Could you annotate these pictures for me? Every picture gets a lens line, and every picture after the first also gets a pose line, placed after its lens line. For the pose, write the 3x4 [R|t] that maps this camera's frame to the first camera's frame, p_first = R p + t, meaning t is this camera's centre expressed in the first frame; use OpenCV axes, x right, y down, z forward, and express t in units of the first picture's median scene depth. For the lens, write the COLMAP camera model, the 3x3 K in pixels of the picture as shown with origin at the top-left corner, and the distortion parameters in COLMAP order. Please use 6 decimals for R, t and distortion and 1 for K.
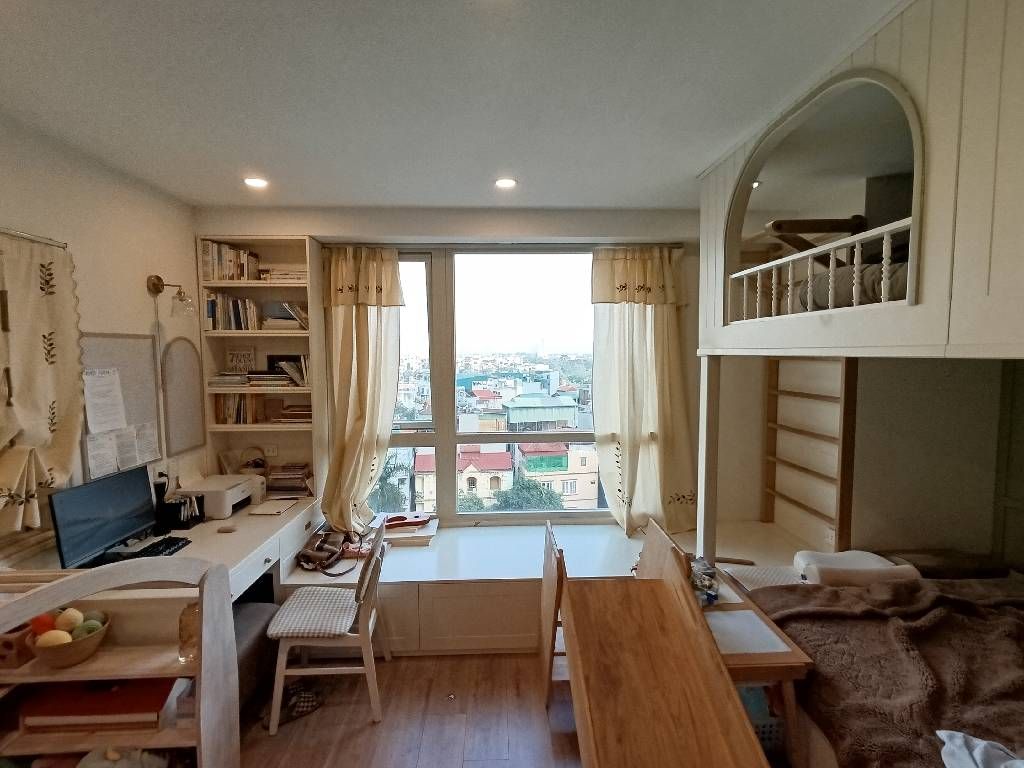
lens RADIAL K [[474.4, 0, 506.8], [0, 474.4, 385.6], [0, 0, 1]] dist [0.001777, 0.000338]
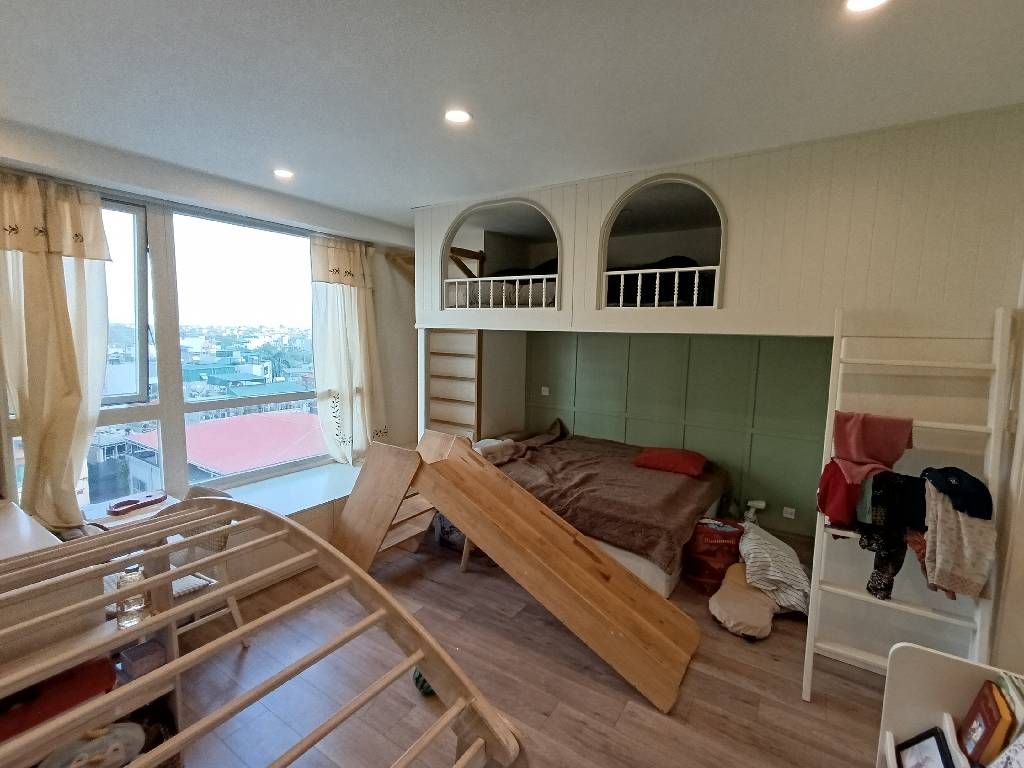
lens RADIAL K [[480.1, 0, 513.5], [0, 480.1, 385.7], [0, 0, 1]] dist [0.000090, 0.000177]
pose [[0.577982, -0.071940, 0.812872, -0.529605], [0.026883, 0.997245, 0.069142, 0.017780], [-0.815606, -0.018111, 0.578323, -0.110113]]
